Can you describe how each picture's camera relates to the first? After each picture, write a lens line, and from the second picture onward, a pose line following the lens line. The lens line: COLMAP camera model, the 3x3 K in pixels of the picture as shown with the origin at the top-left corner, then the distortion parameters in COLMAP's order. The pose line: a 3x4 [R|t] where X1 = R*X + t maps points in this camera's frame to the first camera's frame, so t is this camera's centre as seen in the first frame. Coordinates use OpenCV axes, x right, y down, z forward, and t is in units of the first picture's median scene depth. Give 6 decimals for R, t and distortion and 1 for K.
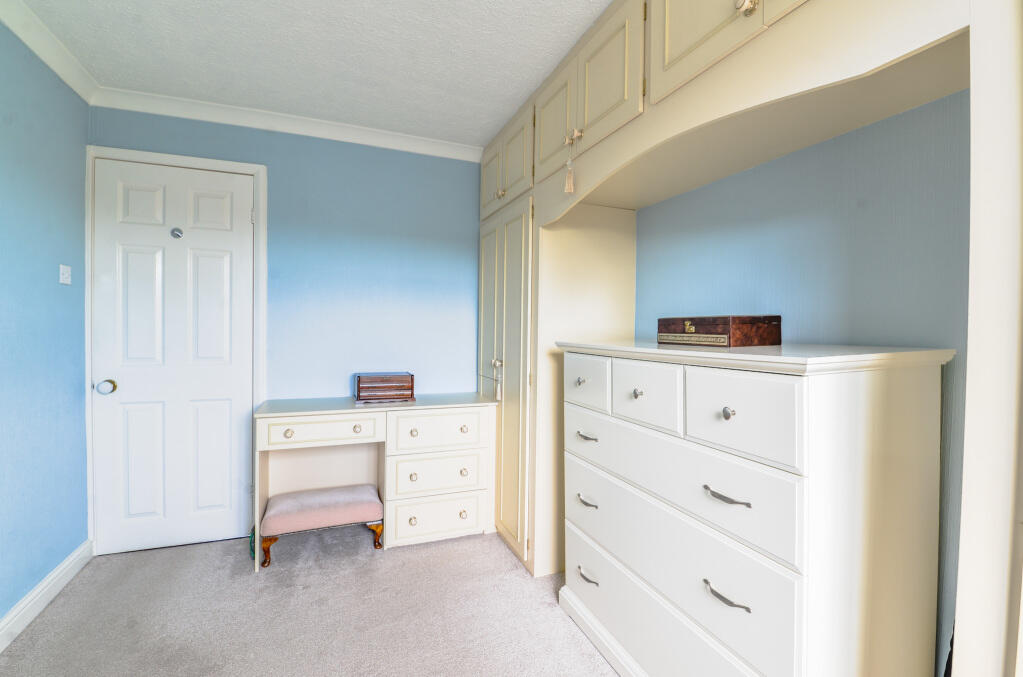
lens RADIAL K [[454.4, 0, 512.3], [0, 454.4, 338.8], [0, 0, 1]] dist [-0.009342, -0.007949]
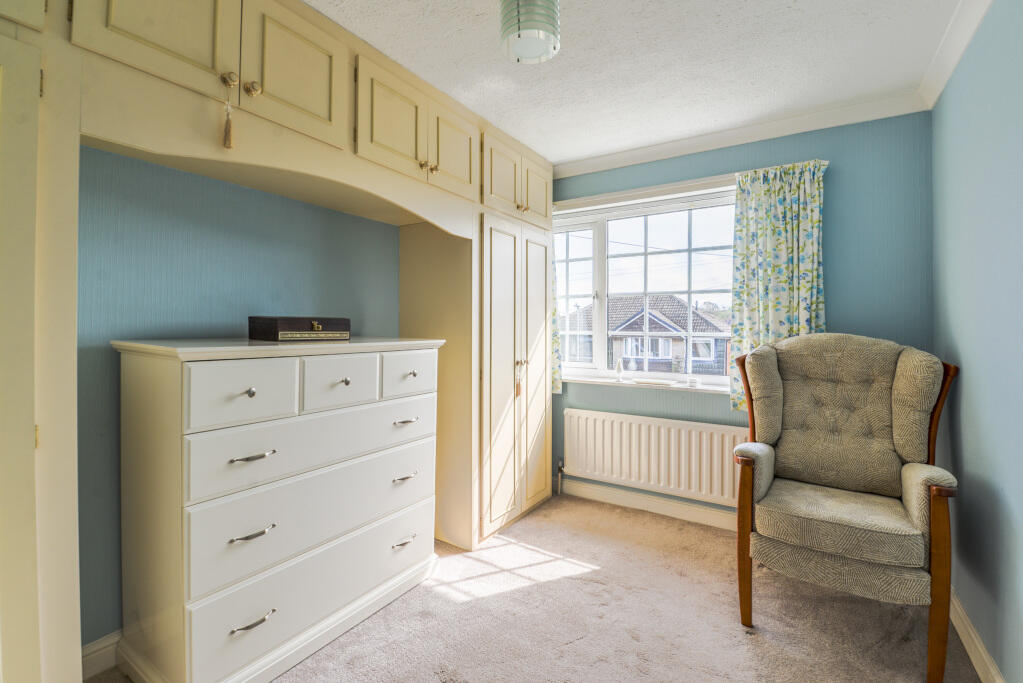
lens RADIAL K [[454.4, 0, 511.3], [0, 454.4, 331.9], [0, 0, 1]] dist [-0.009342, -0.007949]
pose [[-0.581726, -0.019325, 0.813156, -0.927064], [0.001408, 0.999692, 0.024766, -0.039145], [-0.813384, 0.015552, -0.581519, 1.285809]]
